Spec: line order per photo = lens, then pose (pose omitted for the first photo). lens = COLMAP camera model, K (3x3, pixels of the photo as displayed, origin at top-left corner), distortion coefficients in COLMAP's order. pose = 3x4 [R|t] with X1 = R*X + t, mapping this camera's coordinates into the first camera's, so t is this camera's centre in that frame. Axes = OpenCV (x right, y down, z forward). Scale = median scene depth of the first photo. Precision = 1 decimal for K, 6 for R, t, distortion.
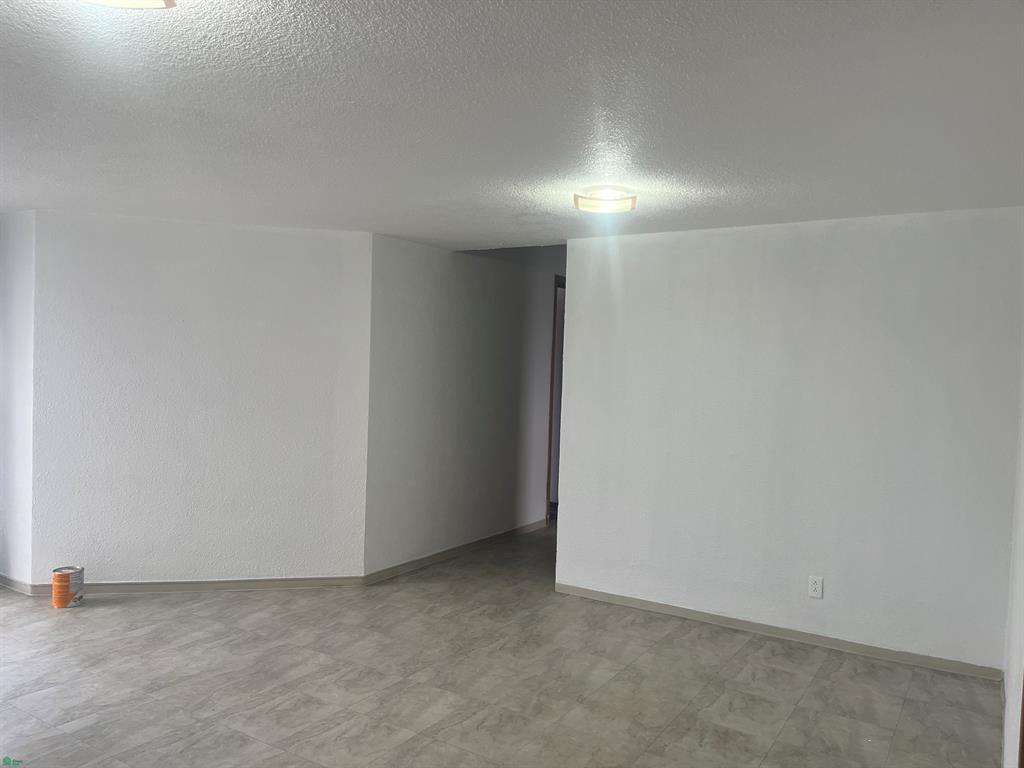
lens RADIAL K [[784.0, 0, 512.0], [0, 784.0, 384.0], [0, 0, 1]] dist [0.083968, -0.106470]
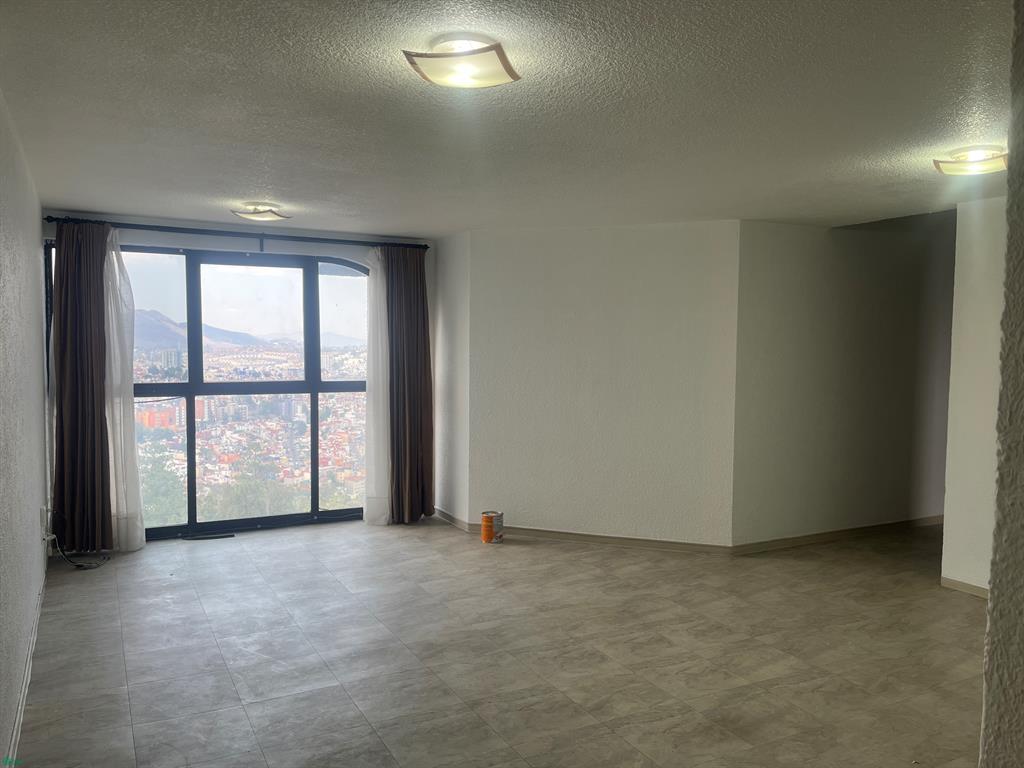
lens RADIAL K [[784.0, 0, 512.0], [0, 784.0, 384.0], [0, 0, 1]] dist [0.083968, -0.106470]
pose [[0.869514, 0.000169, -0.493908, 0.106727], [0.009779, 0.999798, 0.017559, 0.005733], [0.493812, -0.020097, 0.869337, -0.082402]]
